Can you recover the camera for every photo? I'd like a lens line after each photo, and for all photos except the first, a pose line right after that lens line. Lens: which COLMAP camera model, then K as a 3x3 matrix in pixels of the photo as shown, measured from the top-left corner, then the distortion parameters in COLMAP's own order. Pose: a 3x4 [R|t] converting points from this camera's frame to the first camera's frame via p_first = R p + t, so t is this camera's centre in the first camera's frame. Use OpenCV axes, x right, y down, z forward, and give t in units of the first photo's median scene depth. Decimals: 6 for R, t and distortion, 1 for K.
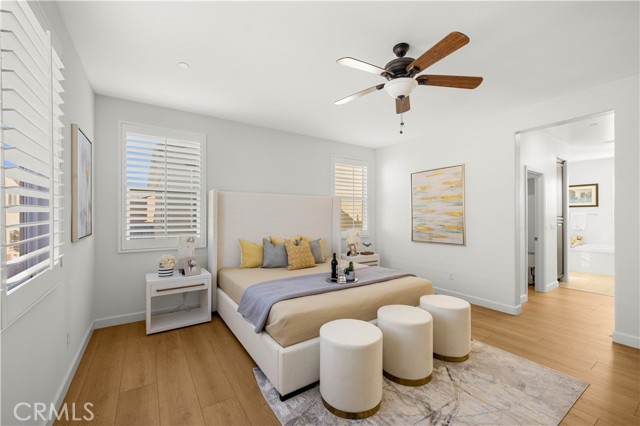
lens RADIAL K [[262.4, 0, 320.1], [0, 262.4, 214.1], [0, 0, 1]] dist [0.001924, 0.000100]
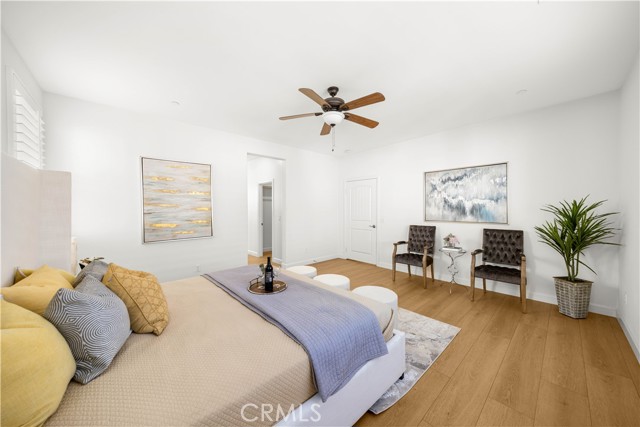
lens RADIAL K [[223.8, 0, 321.1], [0, 223.8, 210.9], [0, 0, 1]] dist [0.012372, 0.000049]
pose [[-0.155952, -0.010384, 0.987710, -0.448433], [-0.000981, 0.999946, 0.010358, -0.002201], [-0.987764, 0.000647, -0.155954, 0.649001]]
